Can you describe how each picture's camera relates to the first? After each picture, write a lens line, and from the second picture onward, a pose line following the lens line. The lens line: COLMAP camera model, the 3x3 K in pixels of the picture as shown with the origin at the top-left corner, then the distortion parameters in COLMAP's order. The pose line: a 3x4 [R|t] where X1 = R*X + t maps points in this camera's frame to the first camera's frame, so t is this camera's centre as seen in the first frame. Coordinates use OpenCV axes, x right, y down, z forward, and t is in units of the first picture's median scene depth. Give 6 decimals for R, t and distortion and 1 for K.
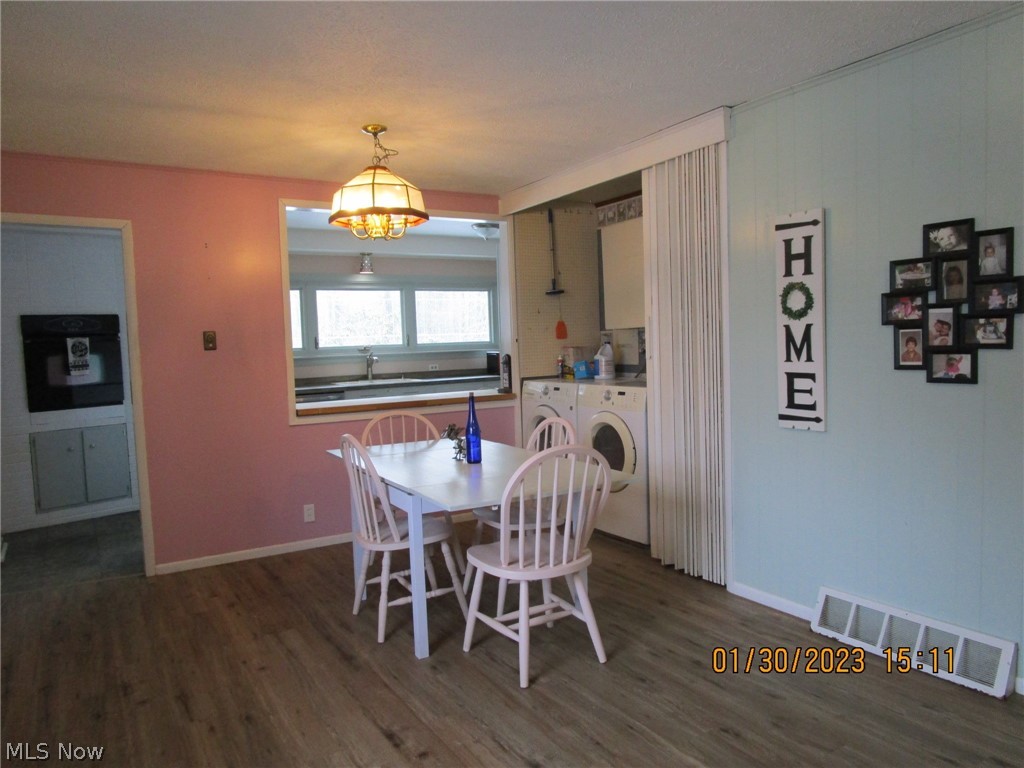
lens RADIAL K [[724.2, 0, 509.1], [0, 724.2, 389.6], [0, 0, 1]] dist [-0.036908, 0.013102]
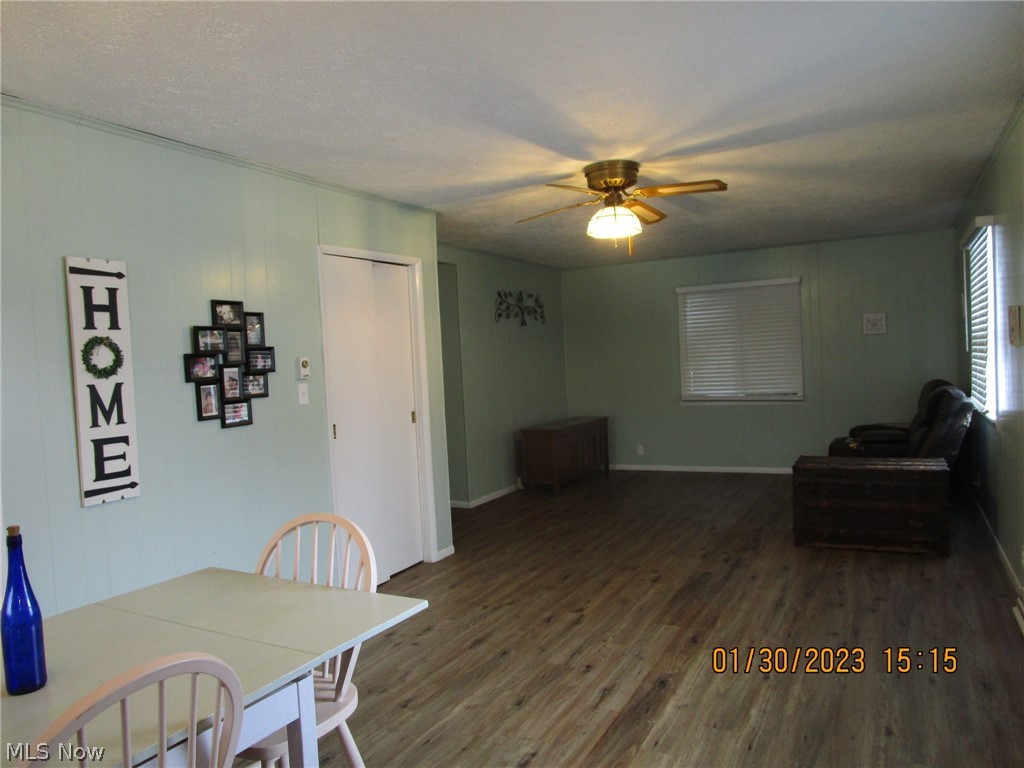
lens RADIAL K [[724.2, 0, 509.1], [0, 724.2, 389.6], [0, 0, 1]] dist [-0.036908, 0.013102]
pose [[-0.506655, 0.021291, 0.861886, -0.618272], [0.128832, 0.990340, 0.051269, -0.064734], [-0.852469, 0.137014, -0.504504, 1.024941]]
